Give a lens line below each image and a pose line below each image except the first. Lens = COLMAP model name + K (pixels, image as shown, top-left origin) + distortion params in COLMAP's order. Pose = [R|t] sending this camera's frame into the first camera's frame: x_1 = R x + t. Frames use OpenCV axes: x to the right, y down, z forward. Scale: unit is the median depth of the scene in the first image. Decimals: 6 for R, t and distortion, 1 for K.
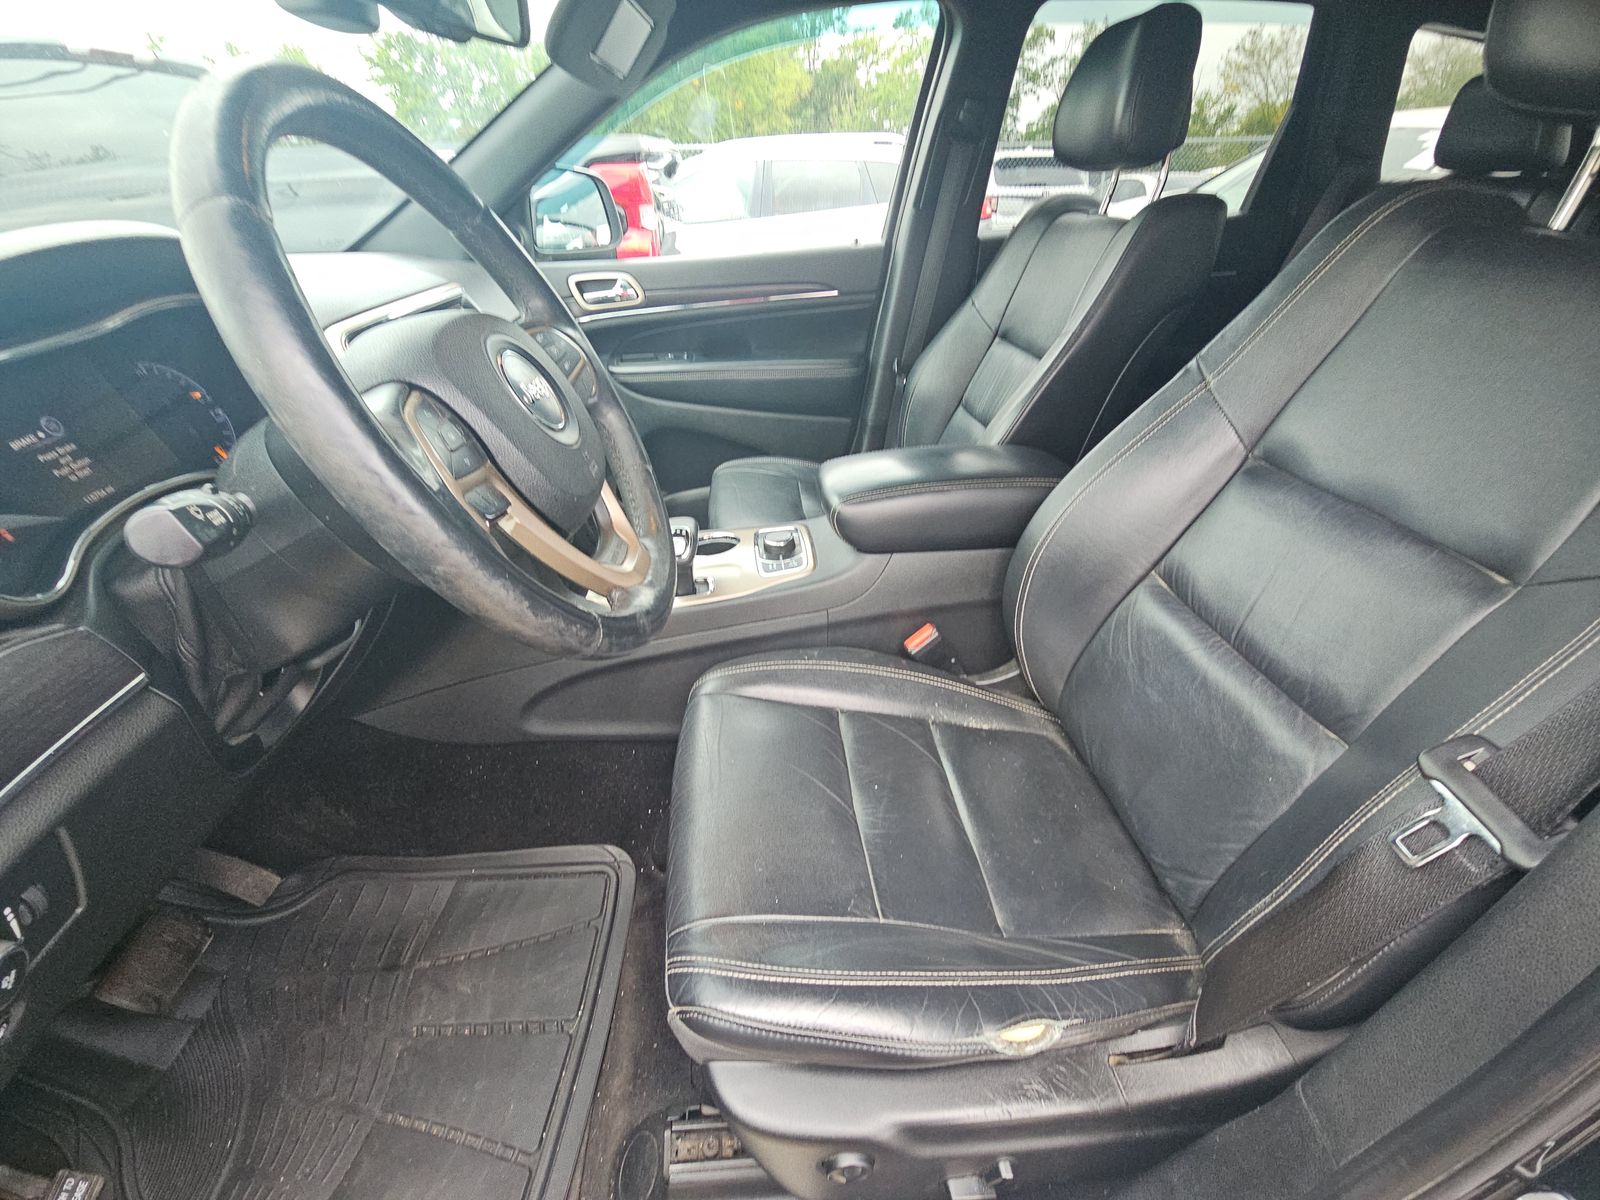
lens RADIAL K [[656.5, 0, 801.0], [0, 656.5, 606.8], [0, 0, 1]] dist [0.006712, -0.006664]
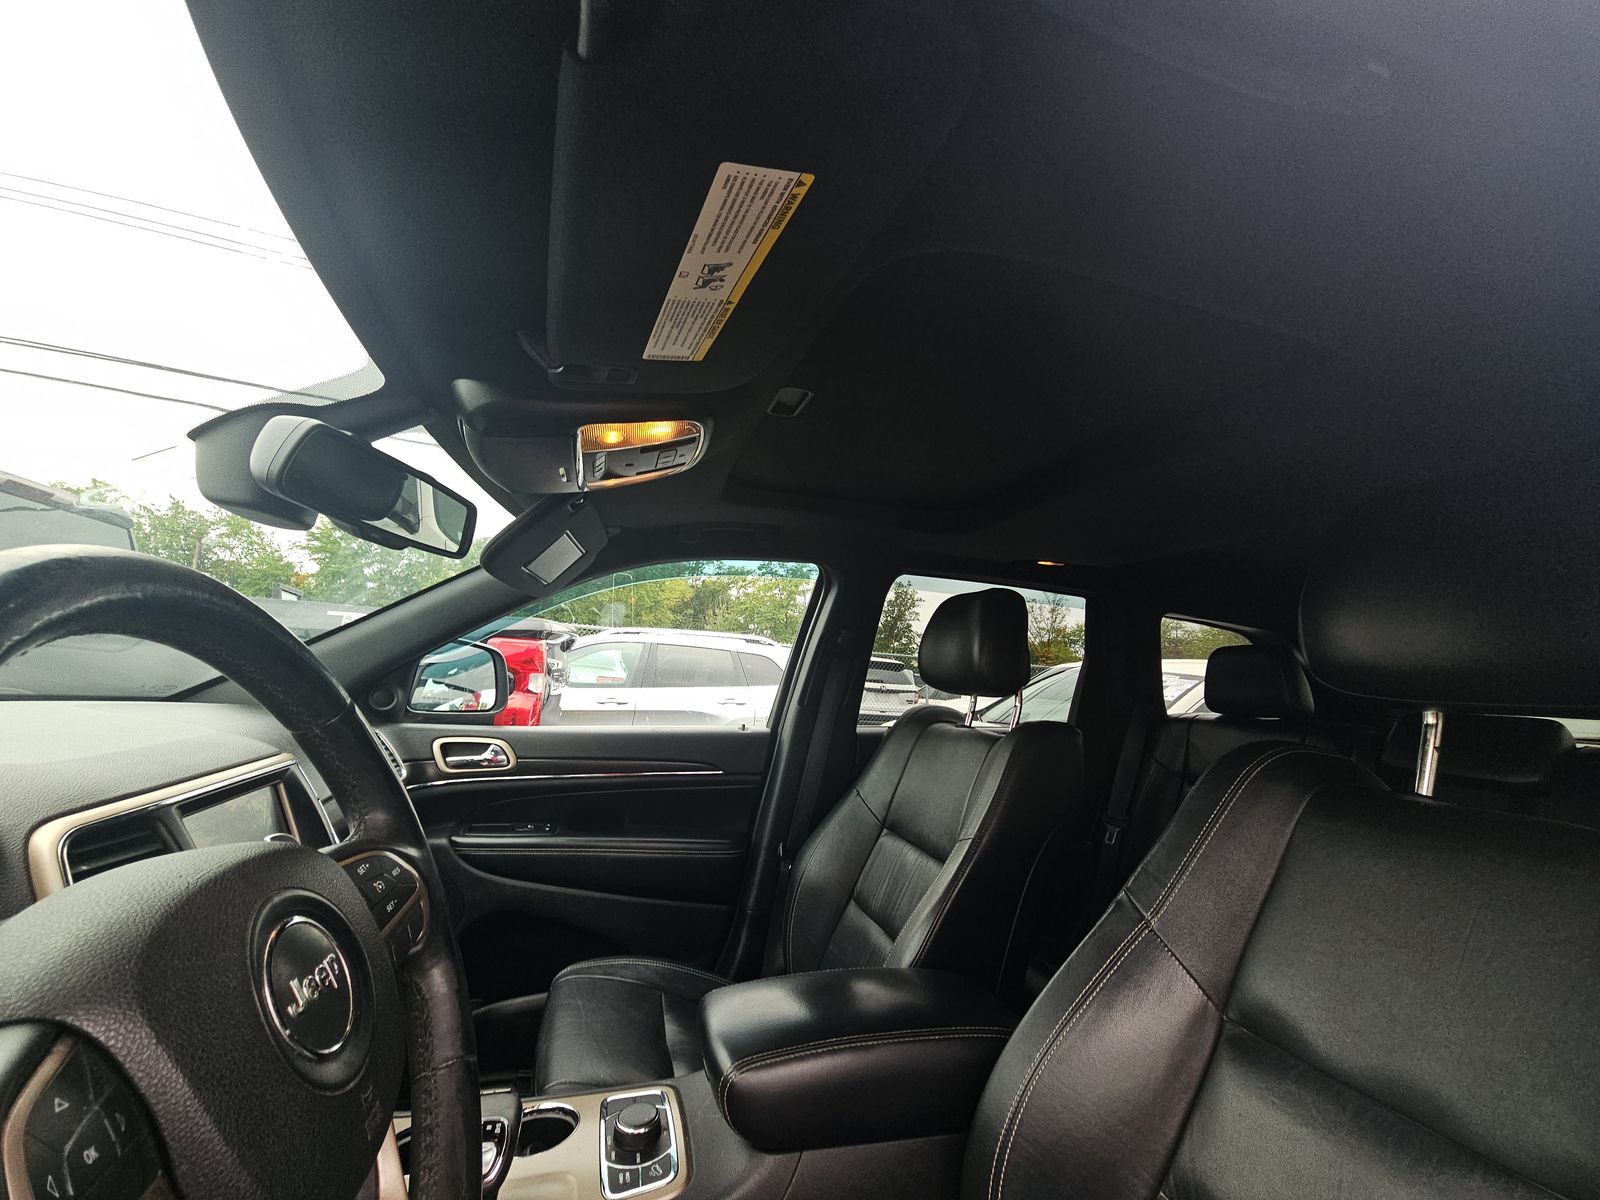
lens RADIAL K [[656.5, 0, 800.6], [0, 656.5, 600.3], [0, 0, 1]] dist [0.006712, -0.006664]
pose [[0.978355, 0.110632, 0.174875, -0.032350], [0.021928, 0.784898, -0.619236, -0.067890], [-0.205766, 0.609668, 0.765484, 0.062928]]
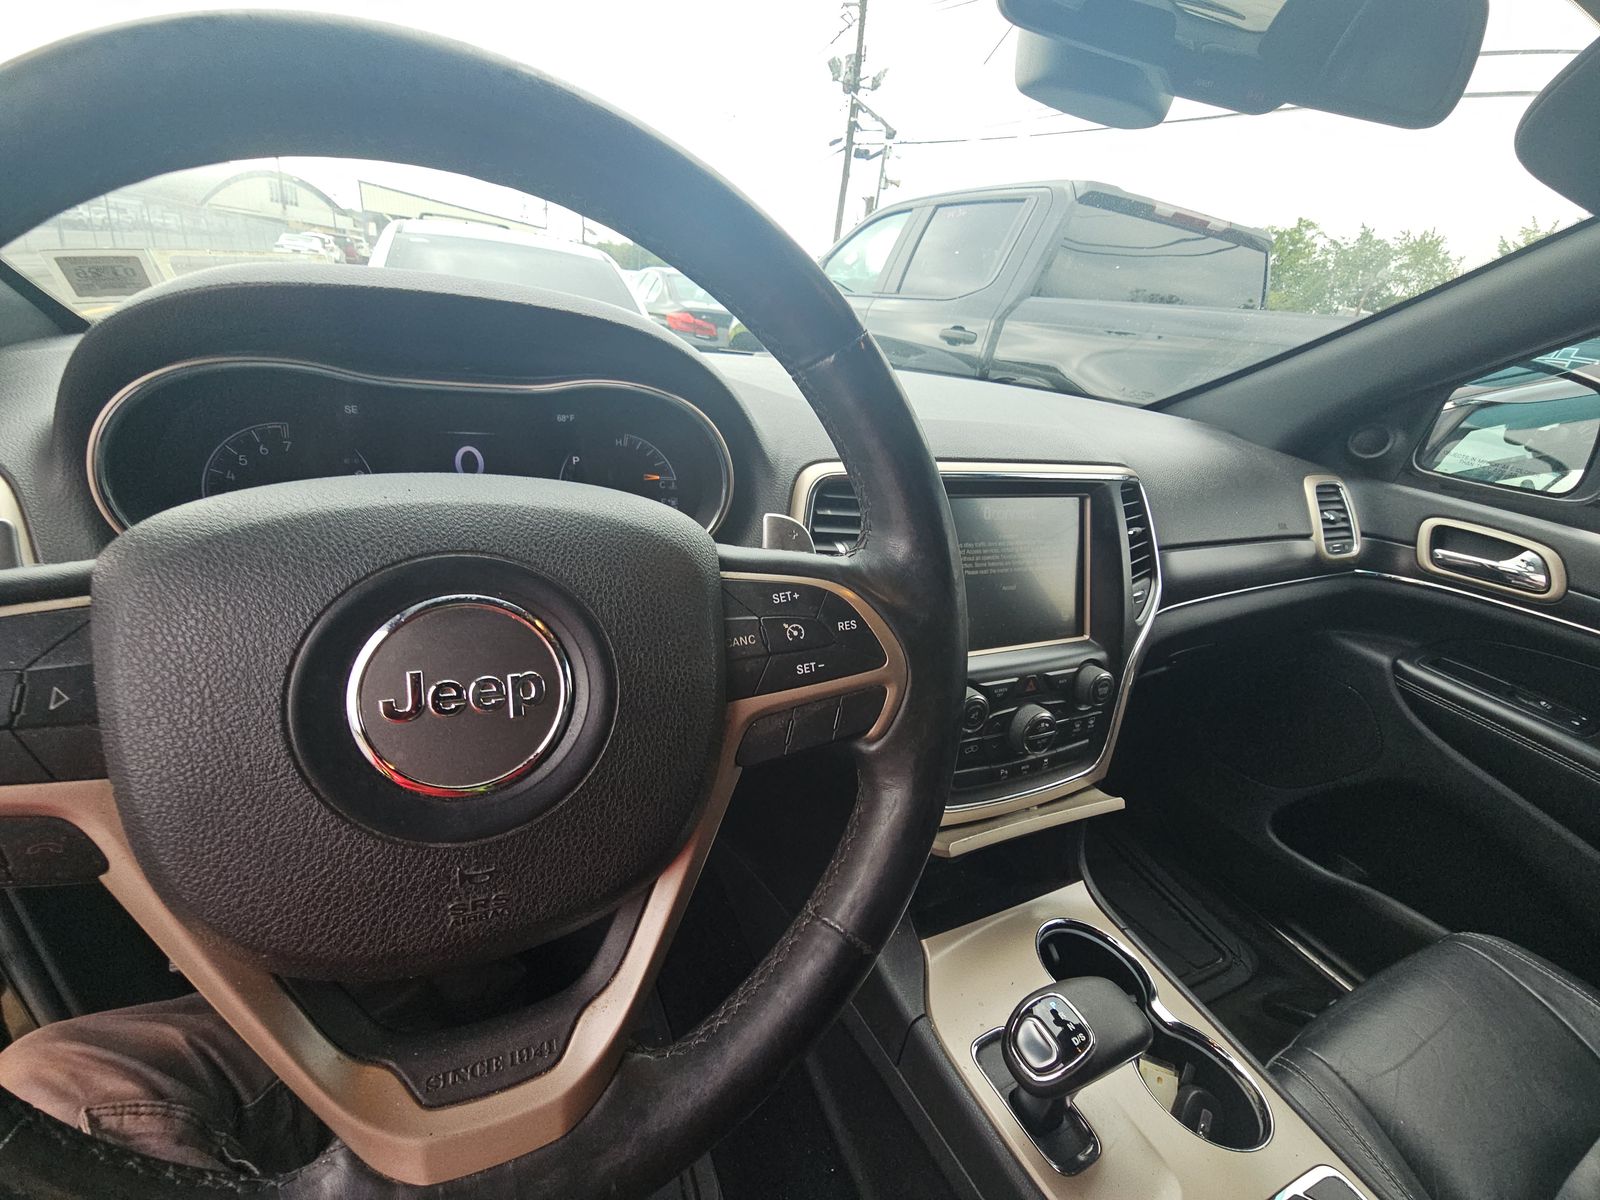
lens RADIAL K [[656.5, 0, 796.5], [0, 656.5, 607.6], [0, 0, 1]] dist [0.006712, -0.006664]
pose [[0.326071, 0.459189, -0.826332, 0.000258], [-0.612744, 0.768287, 0.185145, -0.184591], [0.719877, 0.445960, 0.531881, 0.281660]]
